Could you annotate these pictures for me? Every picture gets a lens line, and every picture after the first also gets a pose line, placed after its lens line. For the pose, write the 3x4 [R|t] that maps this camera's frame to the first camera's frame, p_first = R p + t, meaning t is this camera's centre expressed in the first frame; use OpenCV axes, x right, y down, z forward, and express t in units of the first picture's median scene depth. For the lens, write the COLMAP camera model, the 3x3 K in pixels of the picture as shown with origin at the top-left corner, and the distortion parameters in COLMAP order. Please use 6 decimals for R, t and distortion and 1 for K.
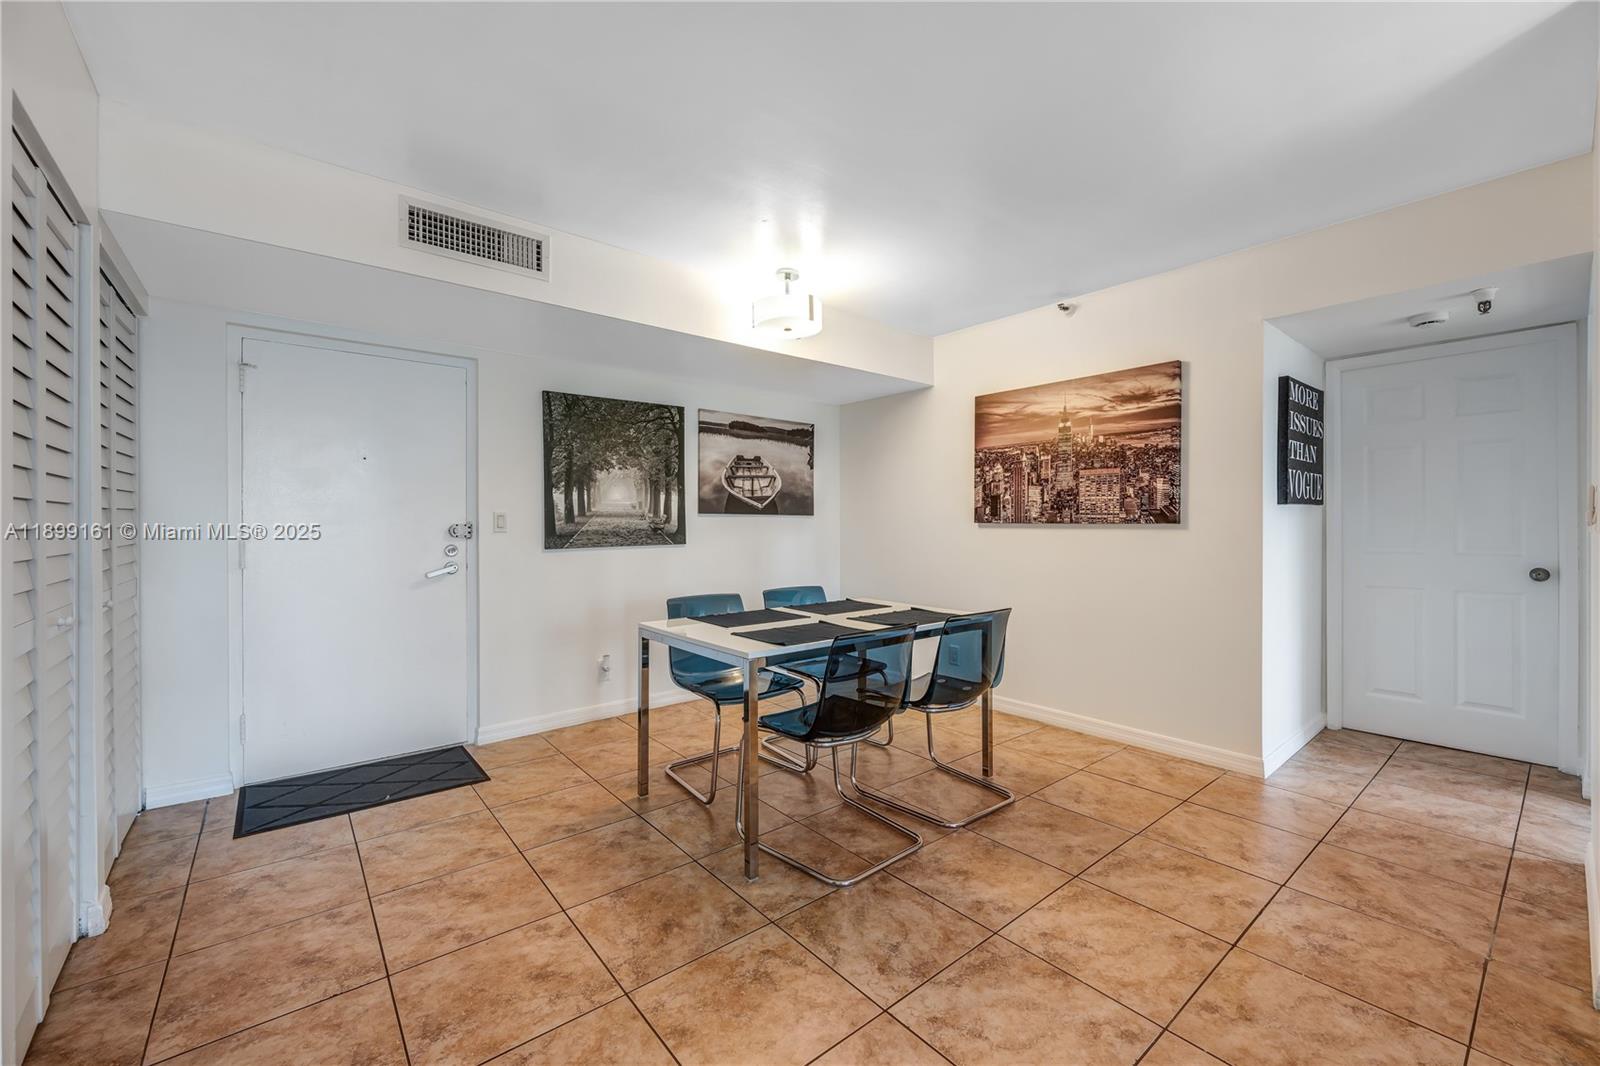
lens RADIAL K [[644.1, 0, 796.1], [0, 644.1, 519.4], [0, 0, 1]] dist [-0.000451, -0.000100]
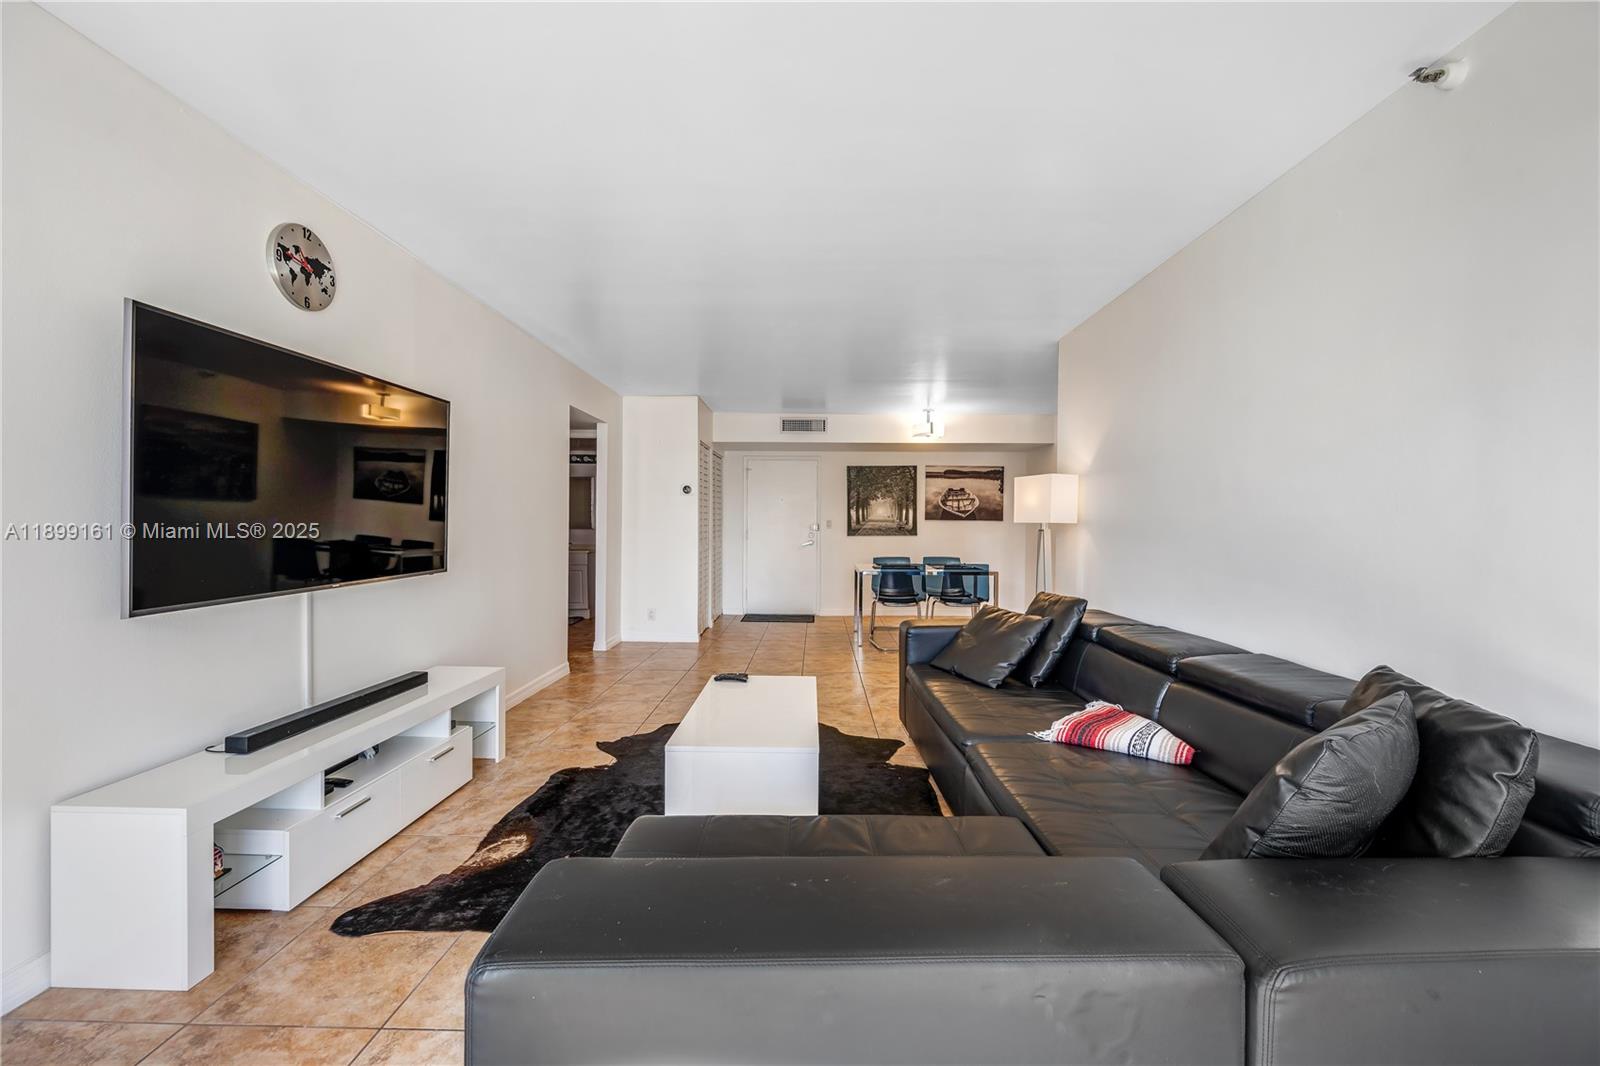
lens RADIAL K [[644.1, 0, 802.1], [0, 644.1, 526.6], [0, 0, 1]] dist [-0.000451, -0.000100]
pose [[0.772308, 0.011341, -0.635147, 0.810454], [-0.001750, 0.999875, 0.015725, -0.019465], [0.635246, -0.011033, 0.772231, -0.744639]]
